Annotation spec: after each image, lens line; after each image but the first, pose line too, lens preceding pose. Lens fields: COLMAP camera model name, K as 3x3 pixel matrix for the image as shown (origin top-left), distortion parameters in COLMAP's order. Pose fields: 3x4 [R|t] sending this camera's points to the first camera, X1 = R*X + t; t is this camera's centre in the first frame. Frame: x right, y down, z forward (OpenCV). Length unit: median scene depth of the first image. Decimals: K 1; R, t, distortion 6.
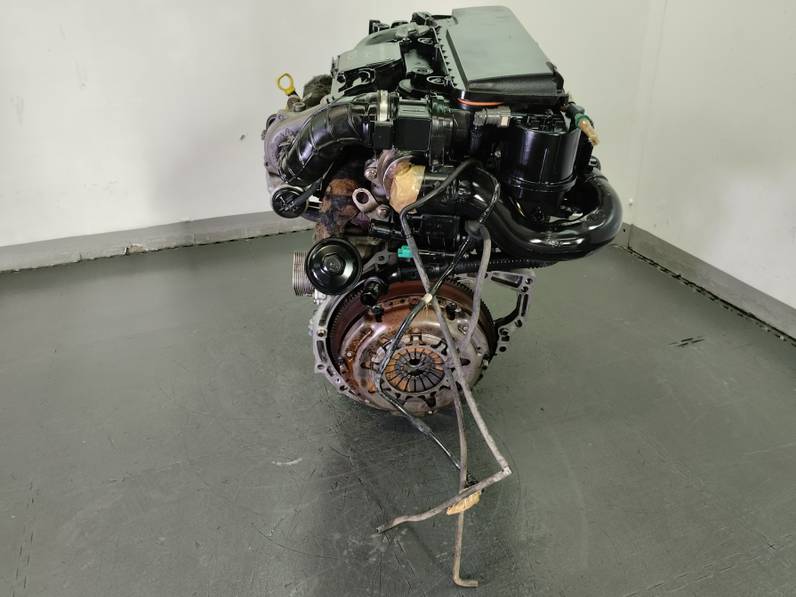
lens RADIAL K [[676.7, 0, 401.1], [0, 676.7, 300.9], [0, 0, 1]] dist [0.058639, -0.066783]
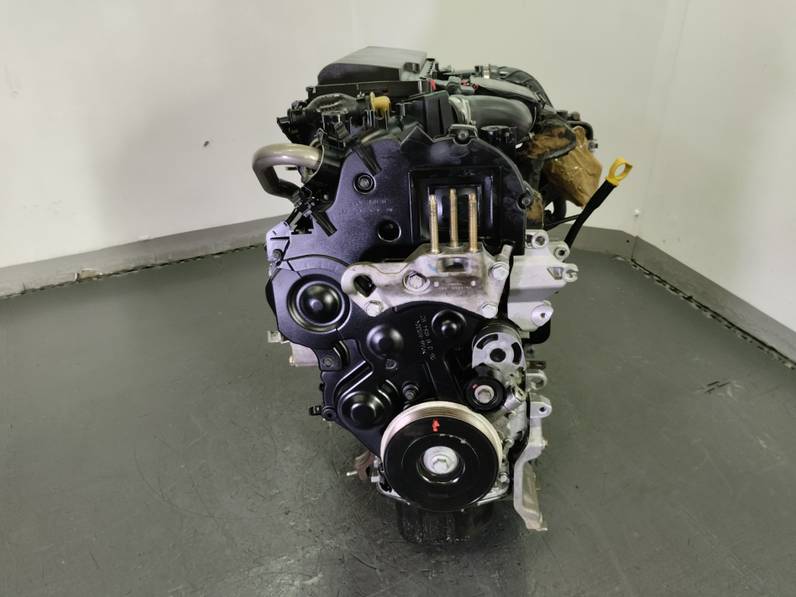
lens RADIAL K [[676.7, 0, 399.3], [0, 676.7, 300.7], [0, 0, 1]] dist [0.058639, -0.066783]
pose [[0.995955, -0.028868, 0.085091, -0.075222], [0.020073, 0.994535, 0.102453, -0.140019], [-0.087583, -0.100331, 0.991092, 0.103059]]
